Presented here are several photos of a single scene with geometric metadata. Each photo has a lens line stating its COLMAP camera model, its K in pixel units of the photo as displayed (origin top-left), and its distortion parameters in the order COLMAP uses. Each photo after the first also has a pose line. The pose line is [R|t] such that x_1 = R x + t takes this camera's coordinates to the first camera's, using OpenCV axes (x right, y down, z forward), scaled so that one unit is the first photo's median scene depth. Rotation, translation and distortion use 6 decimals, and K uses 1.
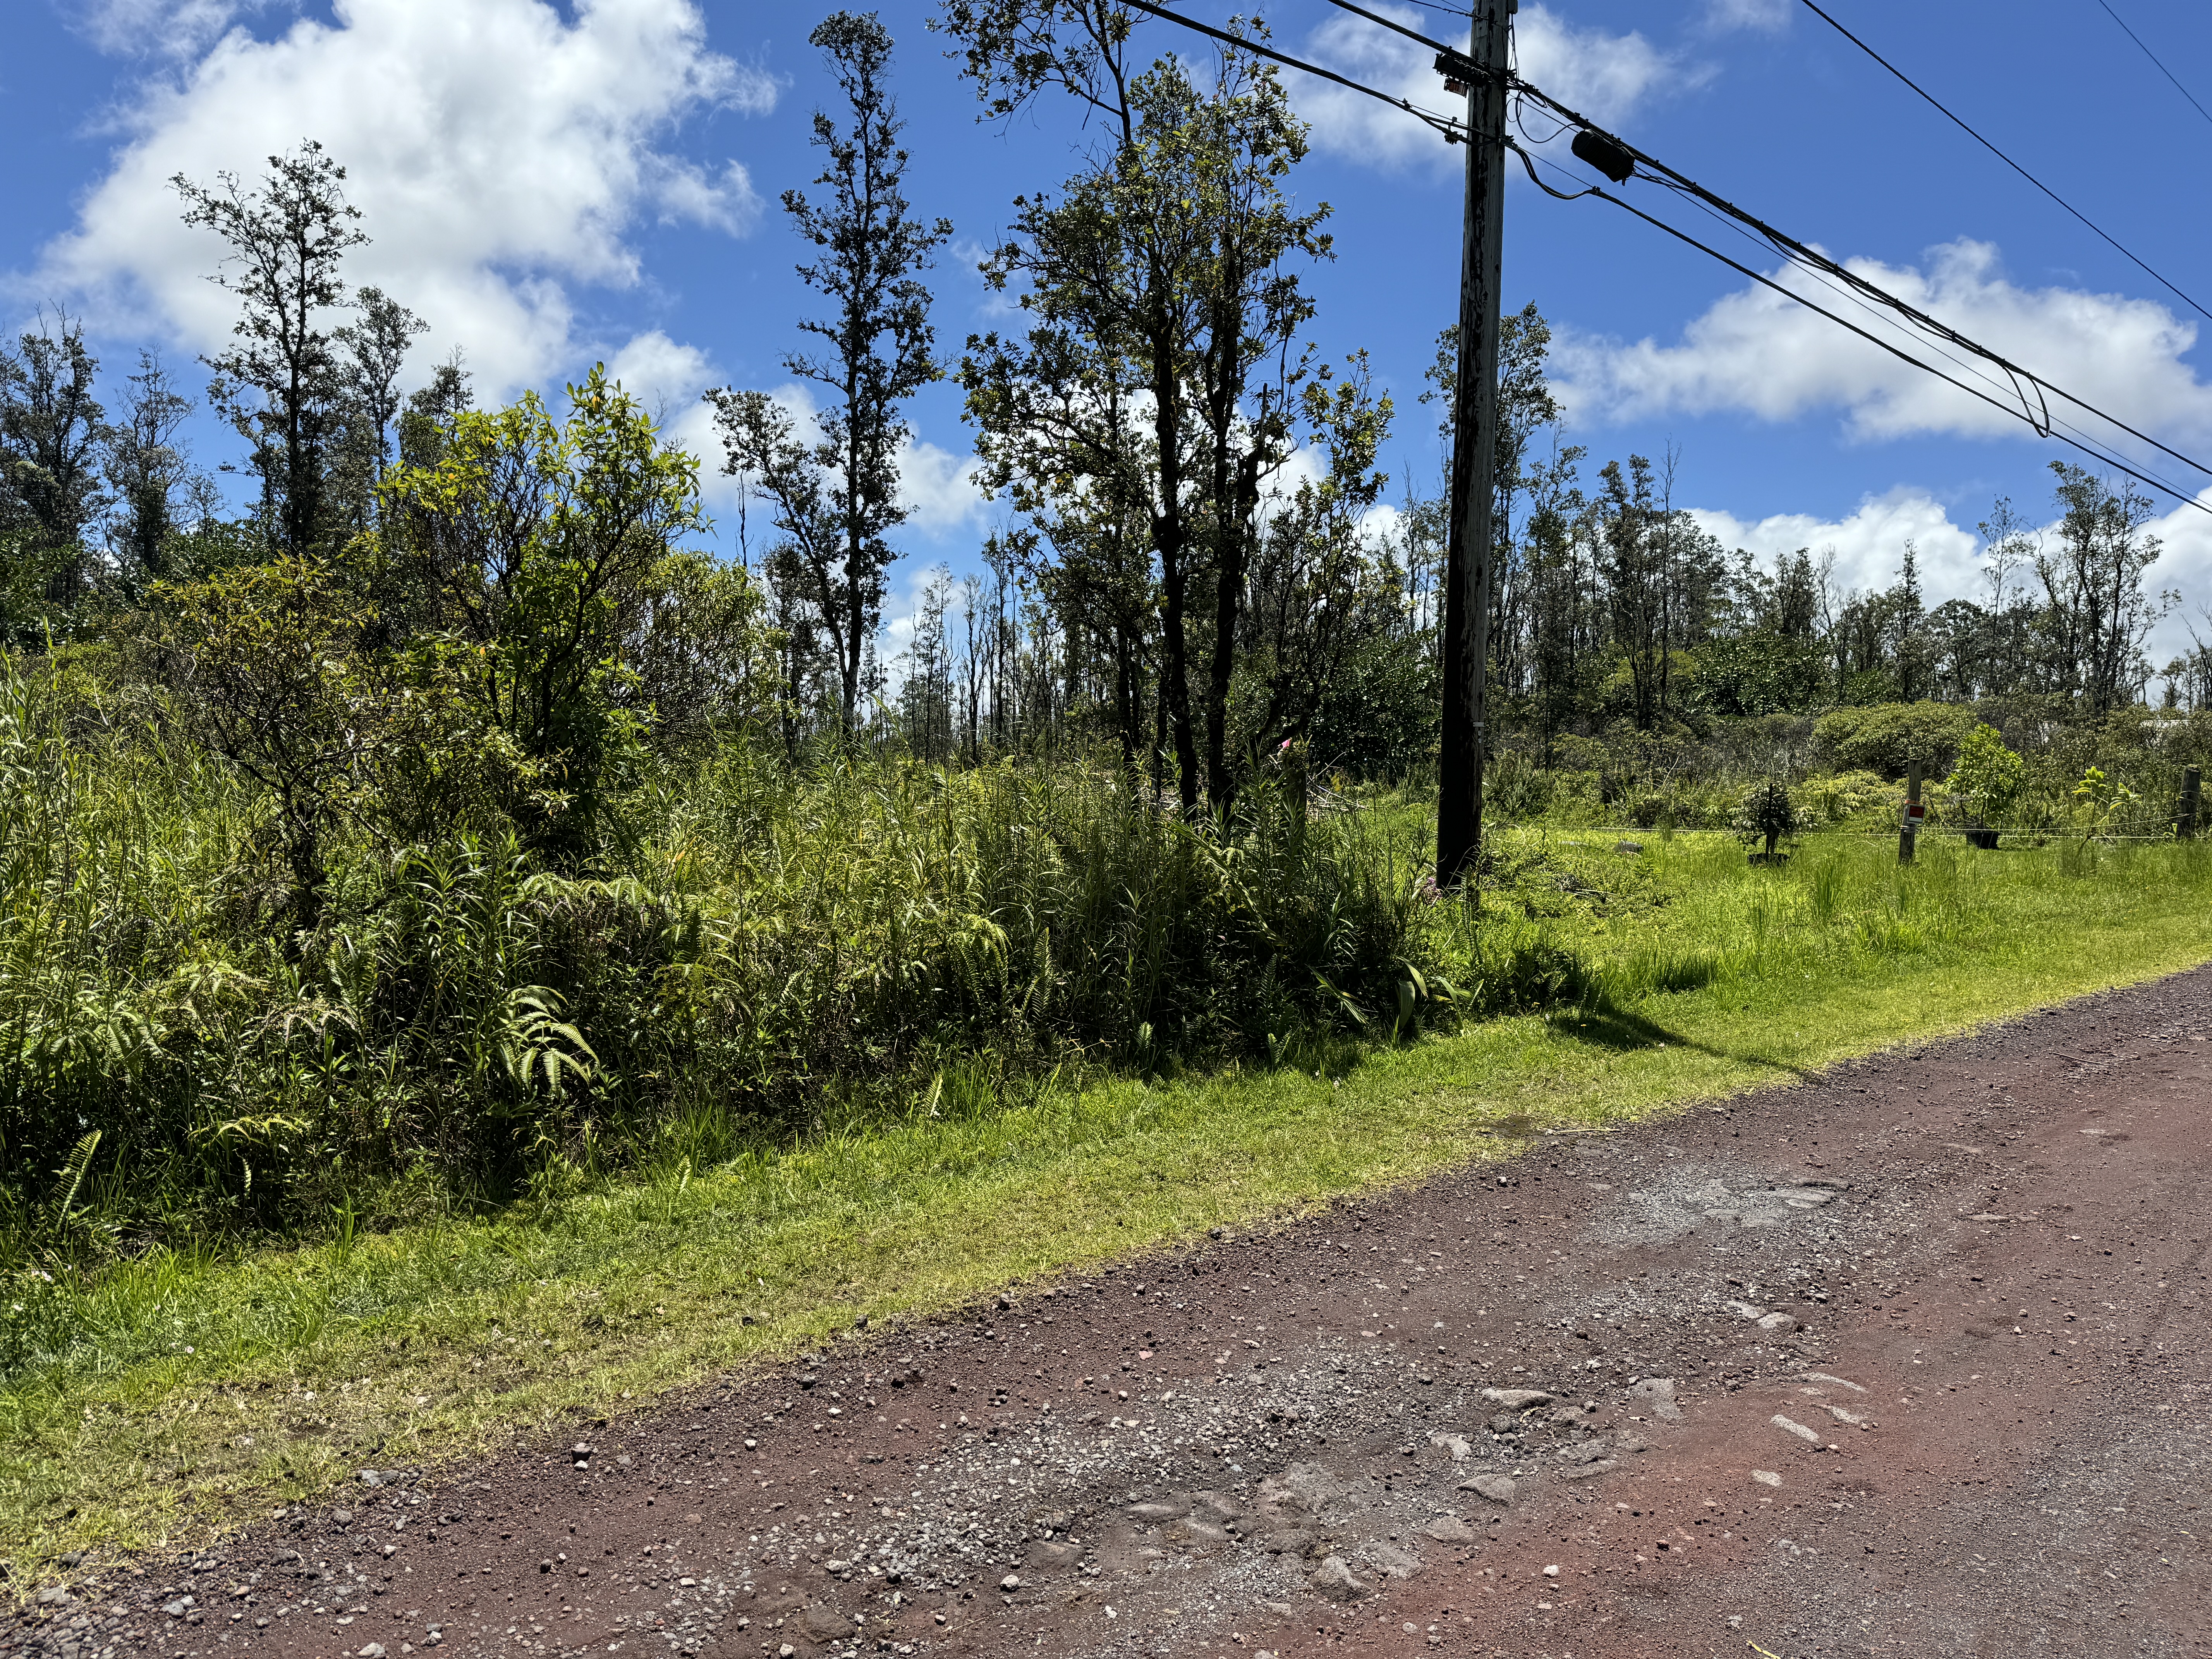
lens RADIAL K [[1538.1, 0, 1095.5], [0, 1538.1, 844.5], [0, 0, 1]] dist [0.023912, -0.028317]
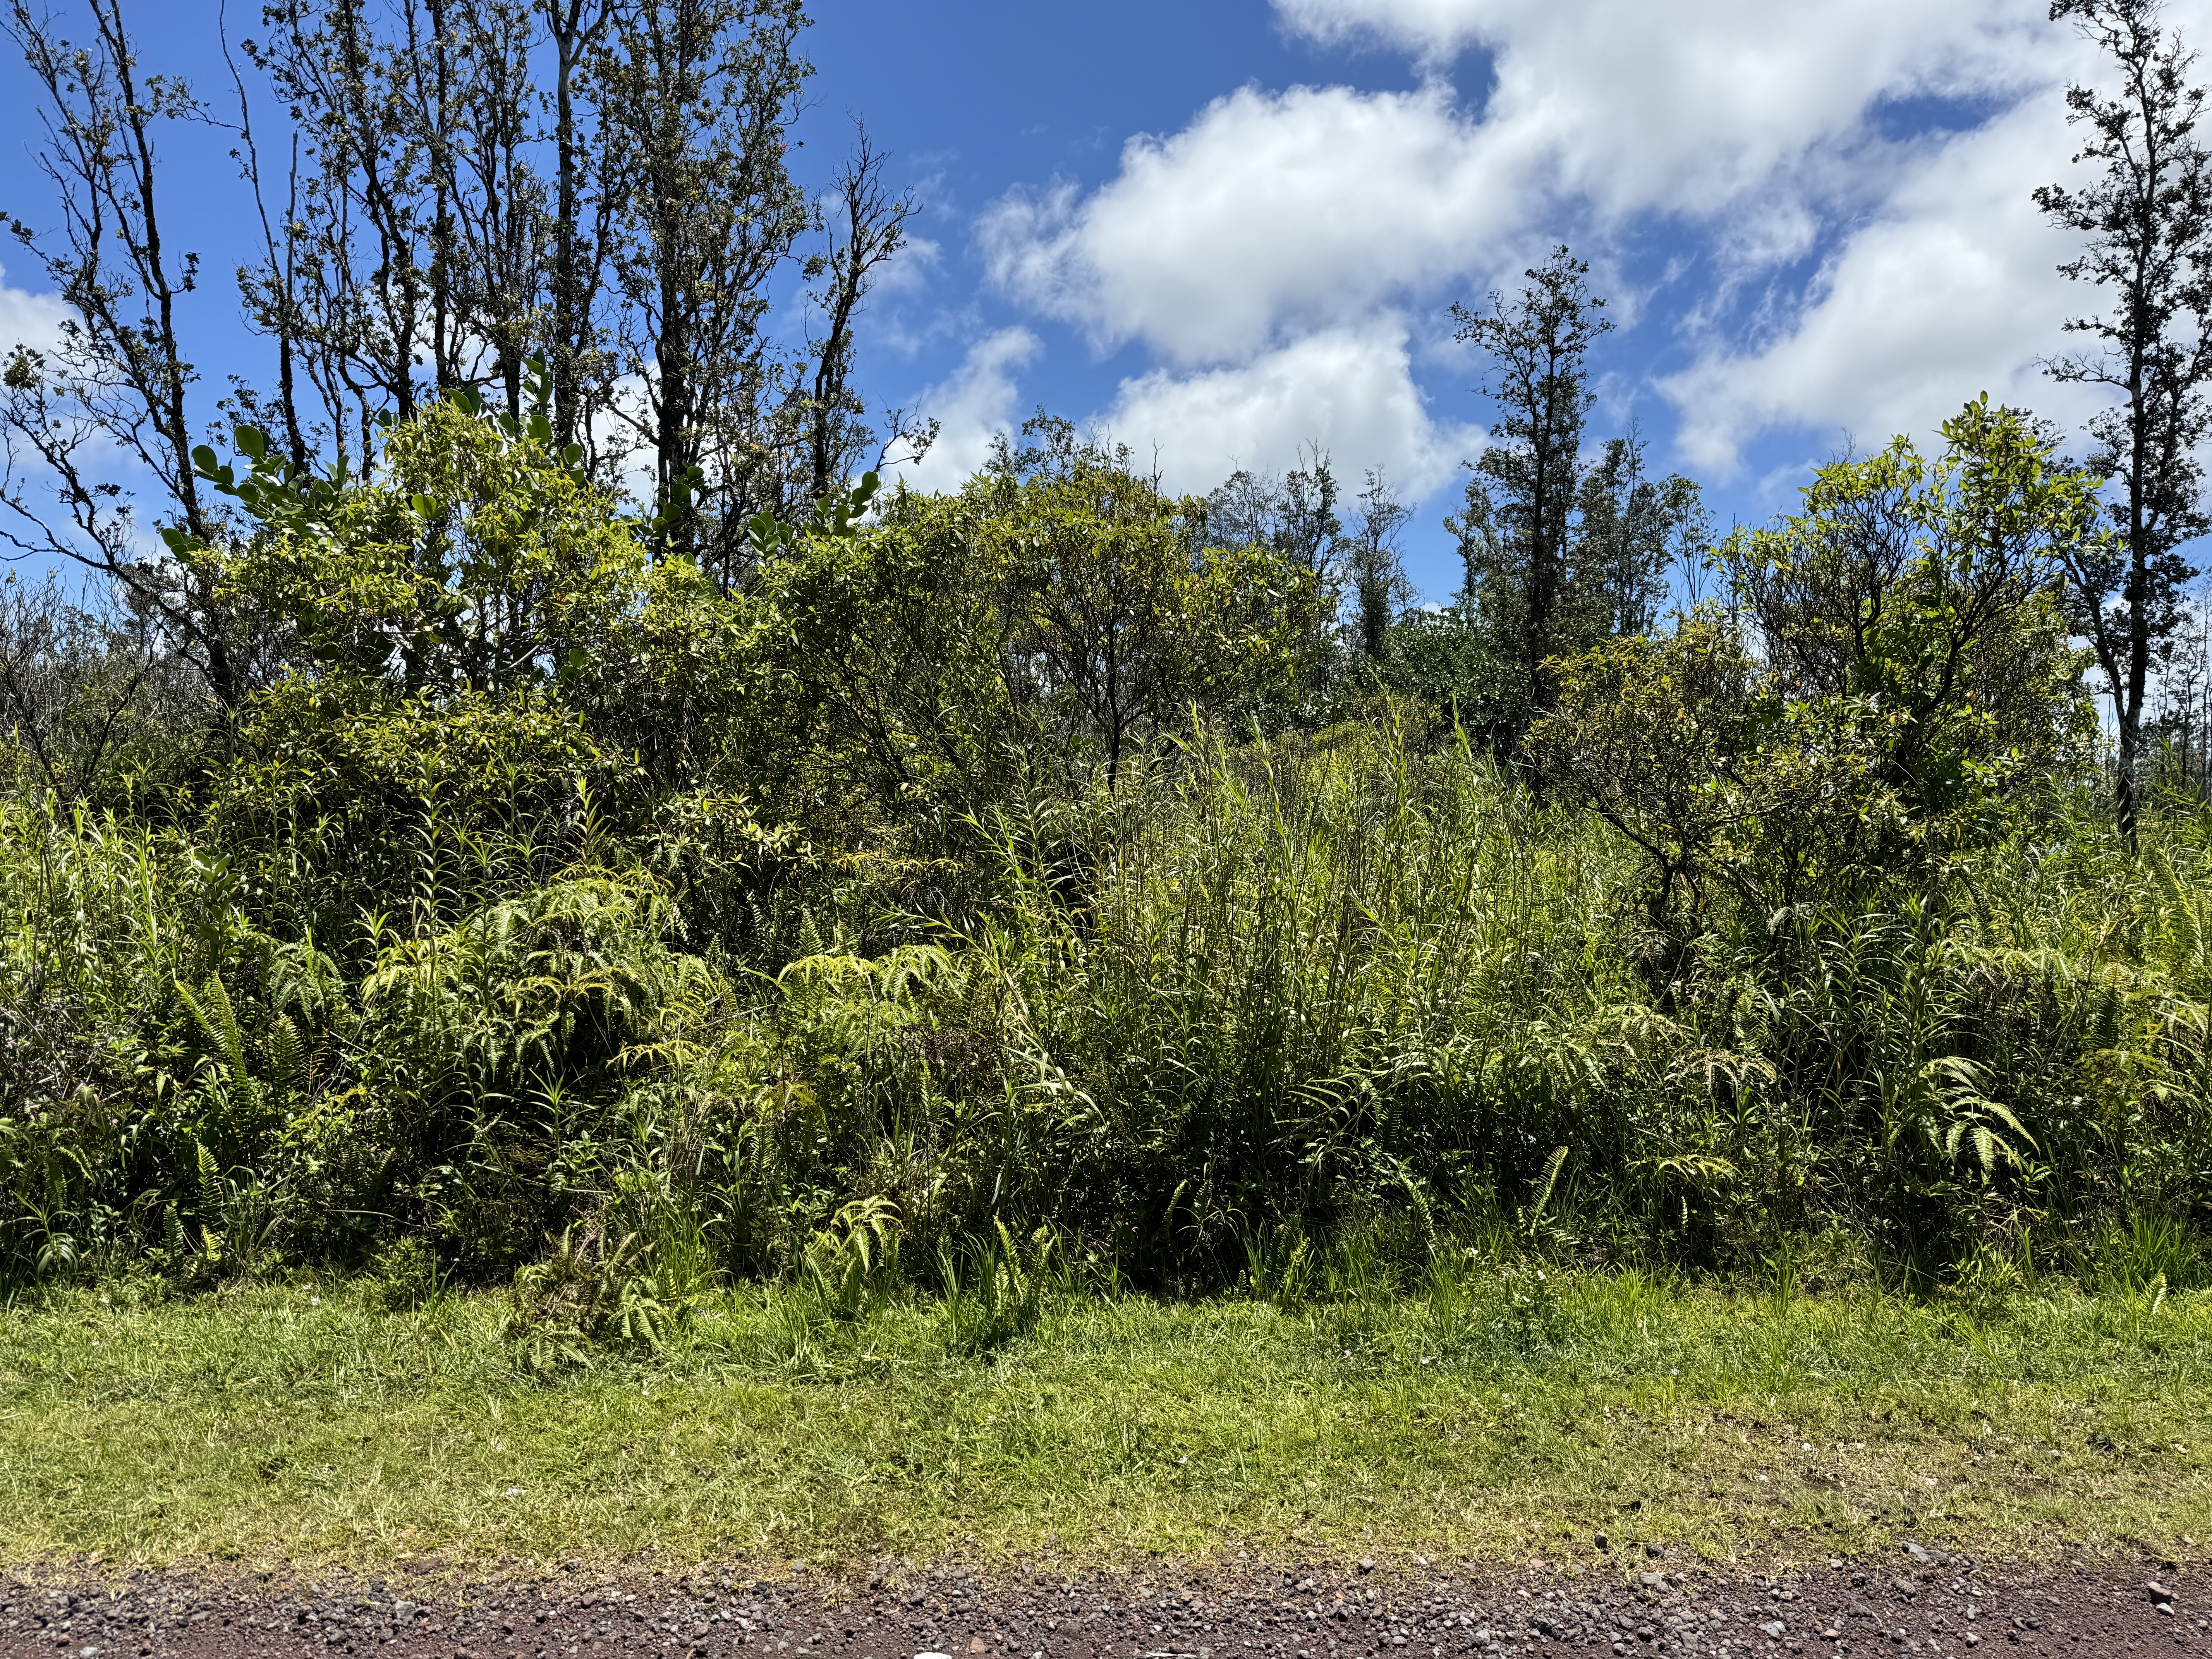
lens RADIAL K [[1556.7, 0, 1078.2], [0, 1556.7, 838.3], [0, 0, 1]] dist [0.006877, -0.015137]
pose [[0.753226, 0.005396, -0.657739, -0.088854], [-0.035484, 0.998844, -0.032441, 0.005938], [0.656804, 0.047775, 0.752547, -0.036829]]
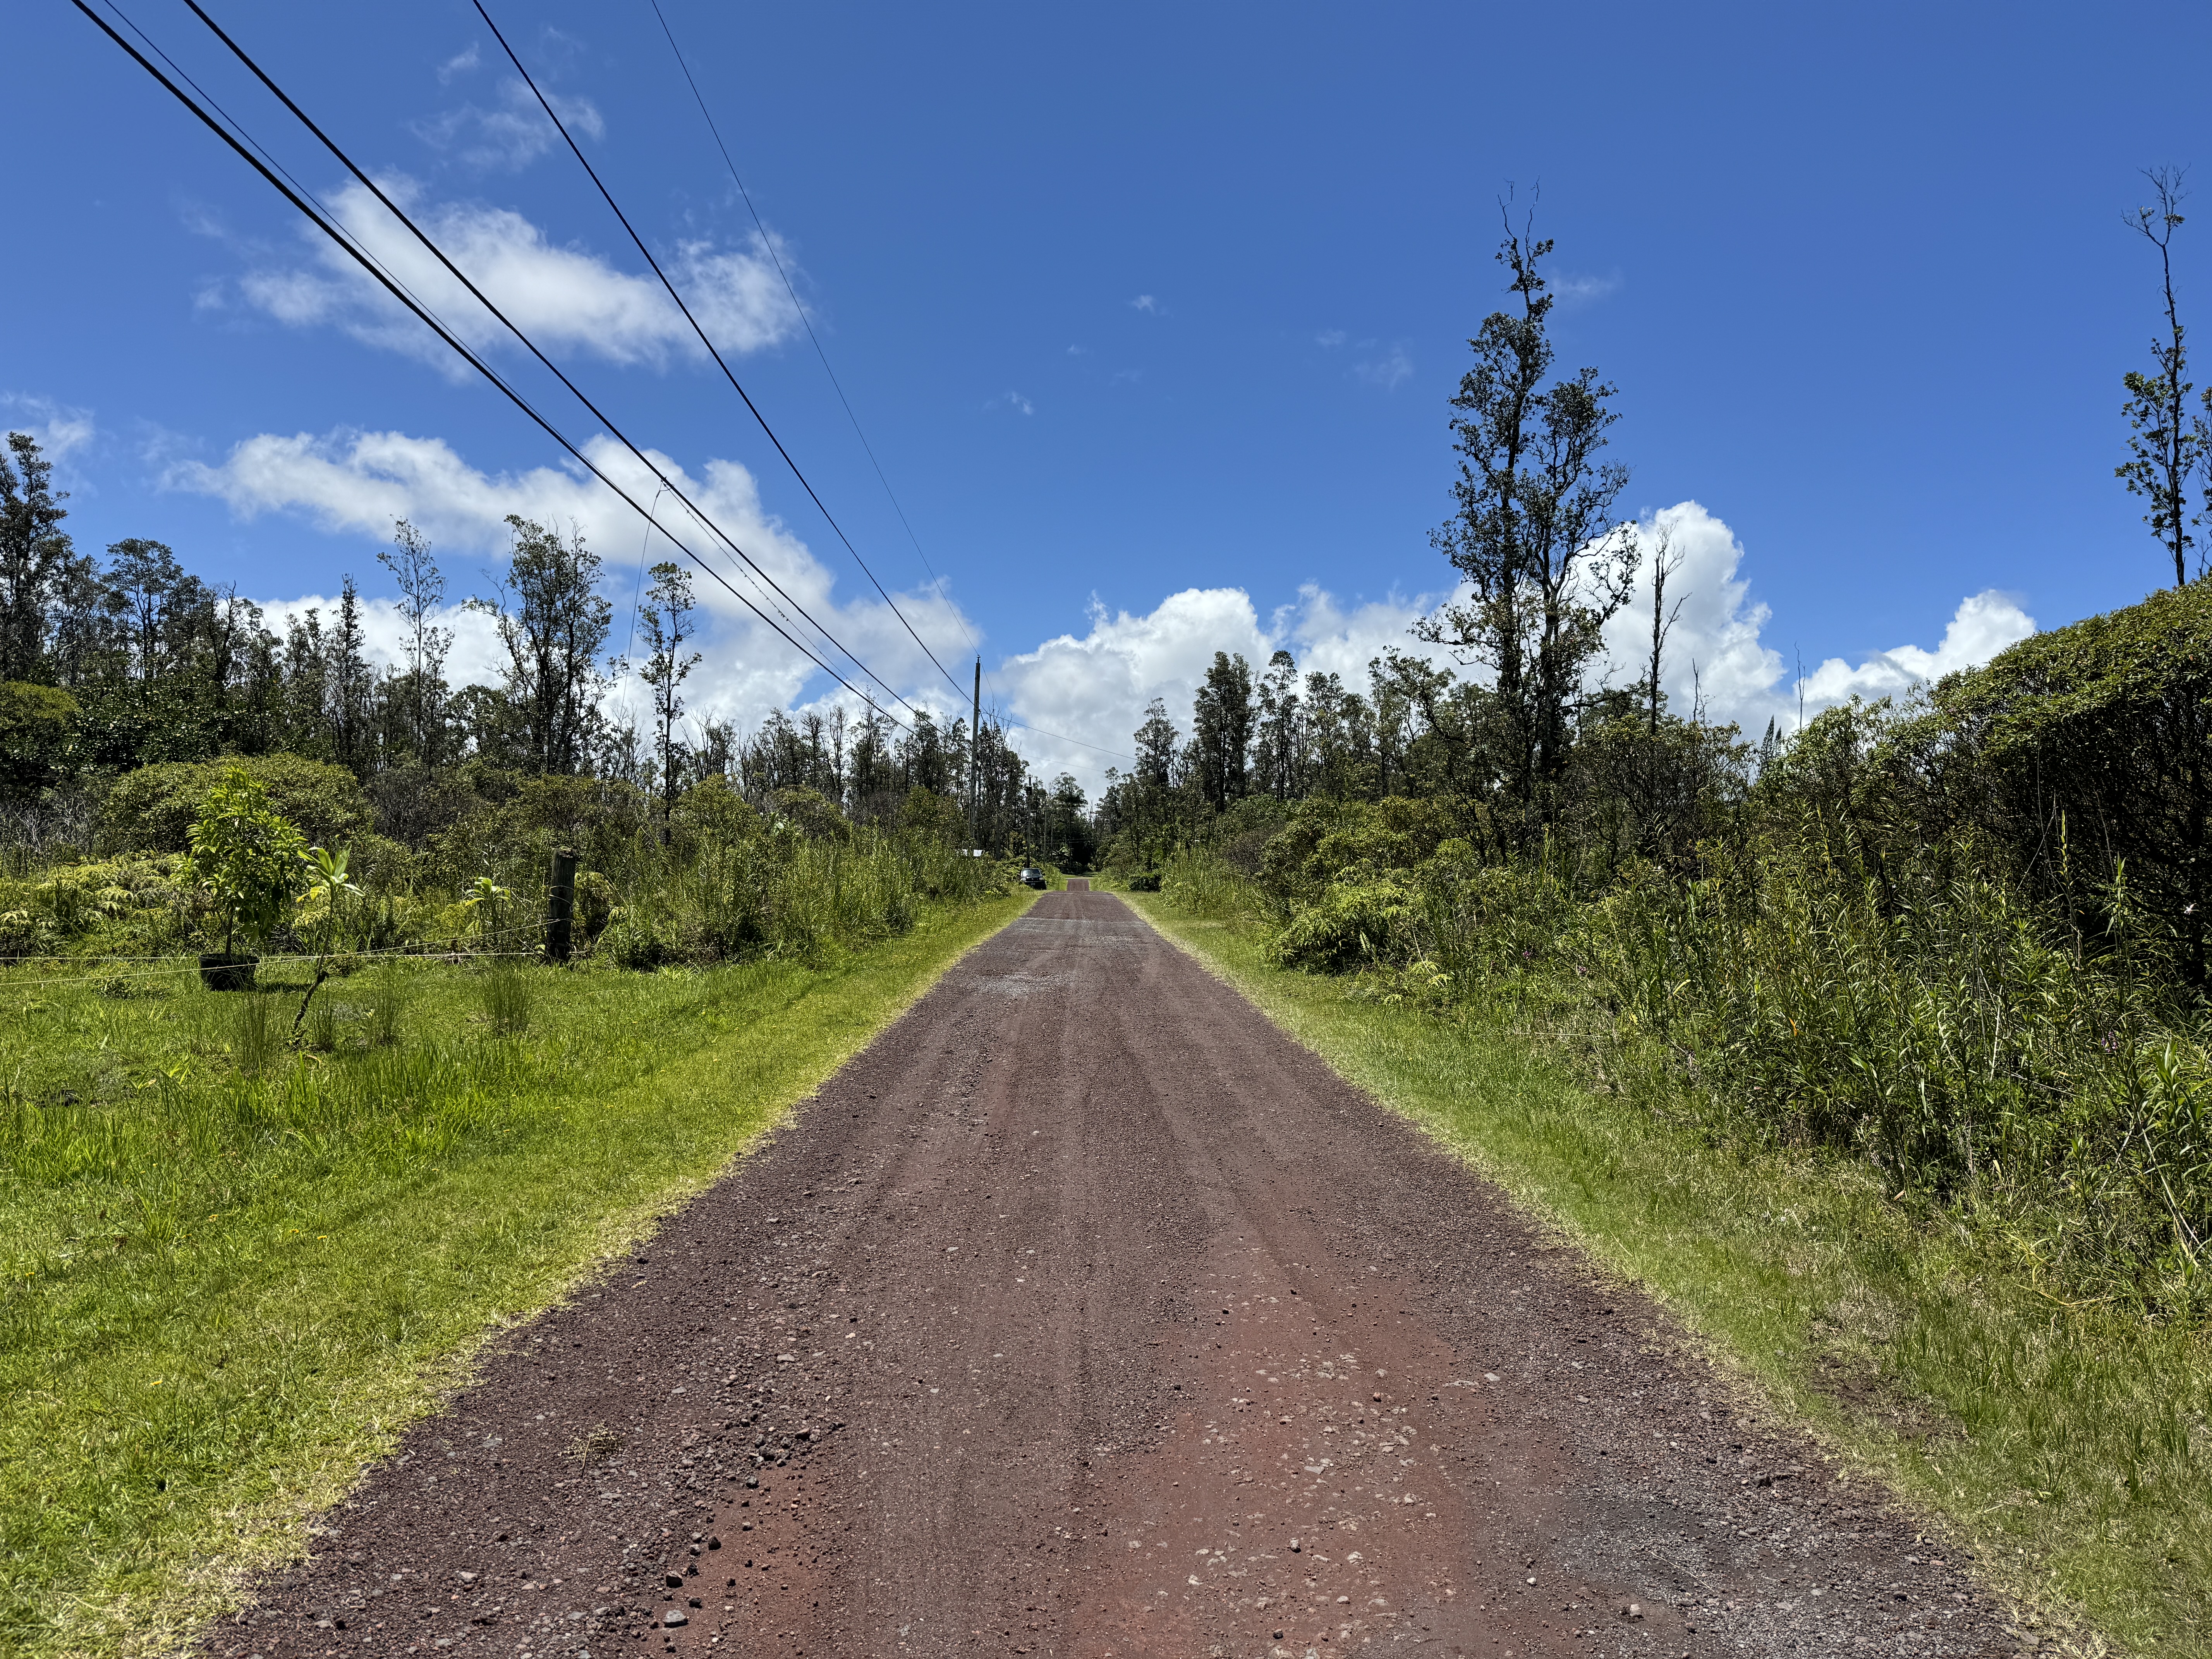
lens RADIAL K [[1556.7, 0, 1078.2], [0, 1556.7, 838.3], [0, 0, 1]] dist [0.006877, -0.015137]
pose [[0.656745, 0.018009, 0.753898, 1.215757], [0.027179, 0.998500, -0.047529, -0.056314], [-0.753623, 0.051705, 0.655270, 1.337437]]
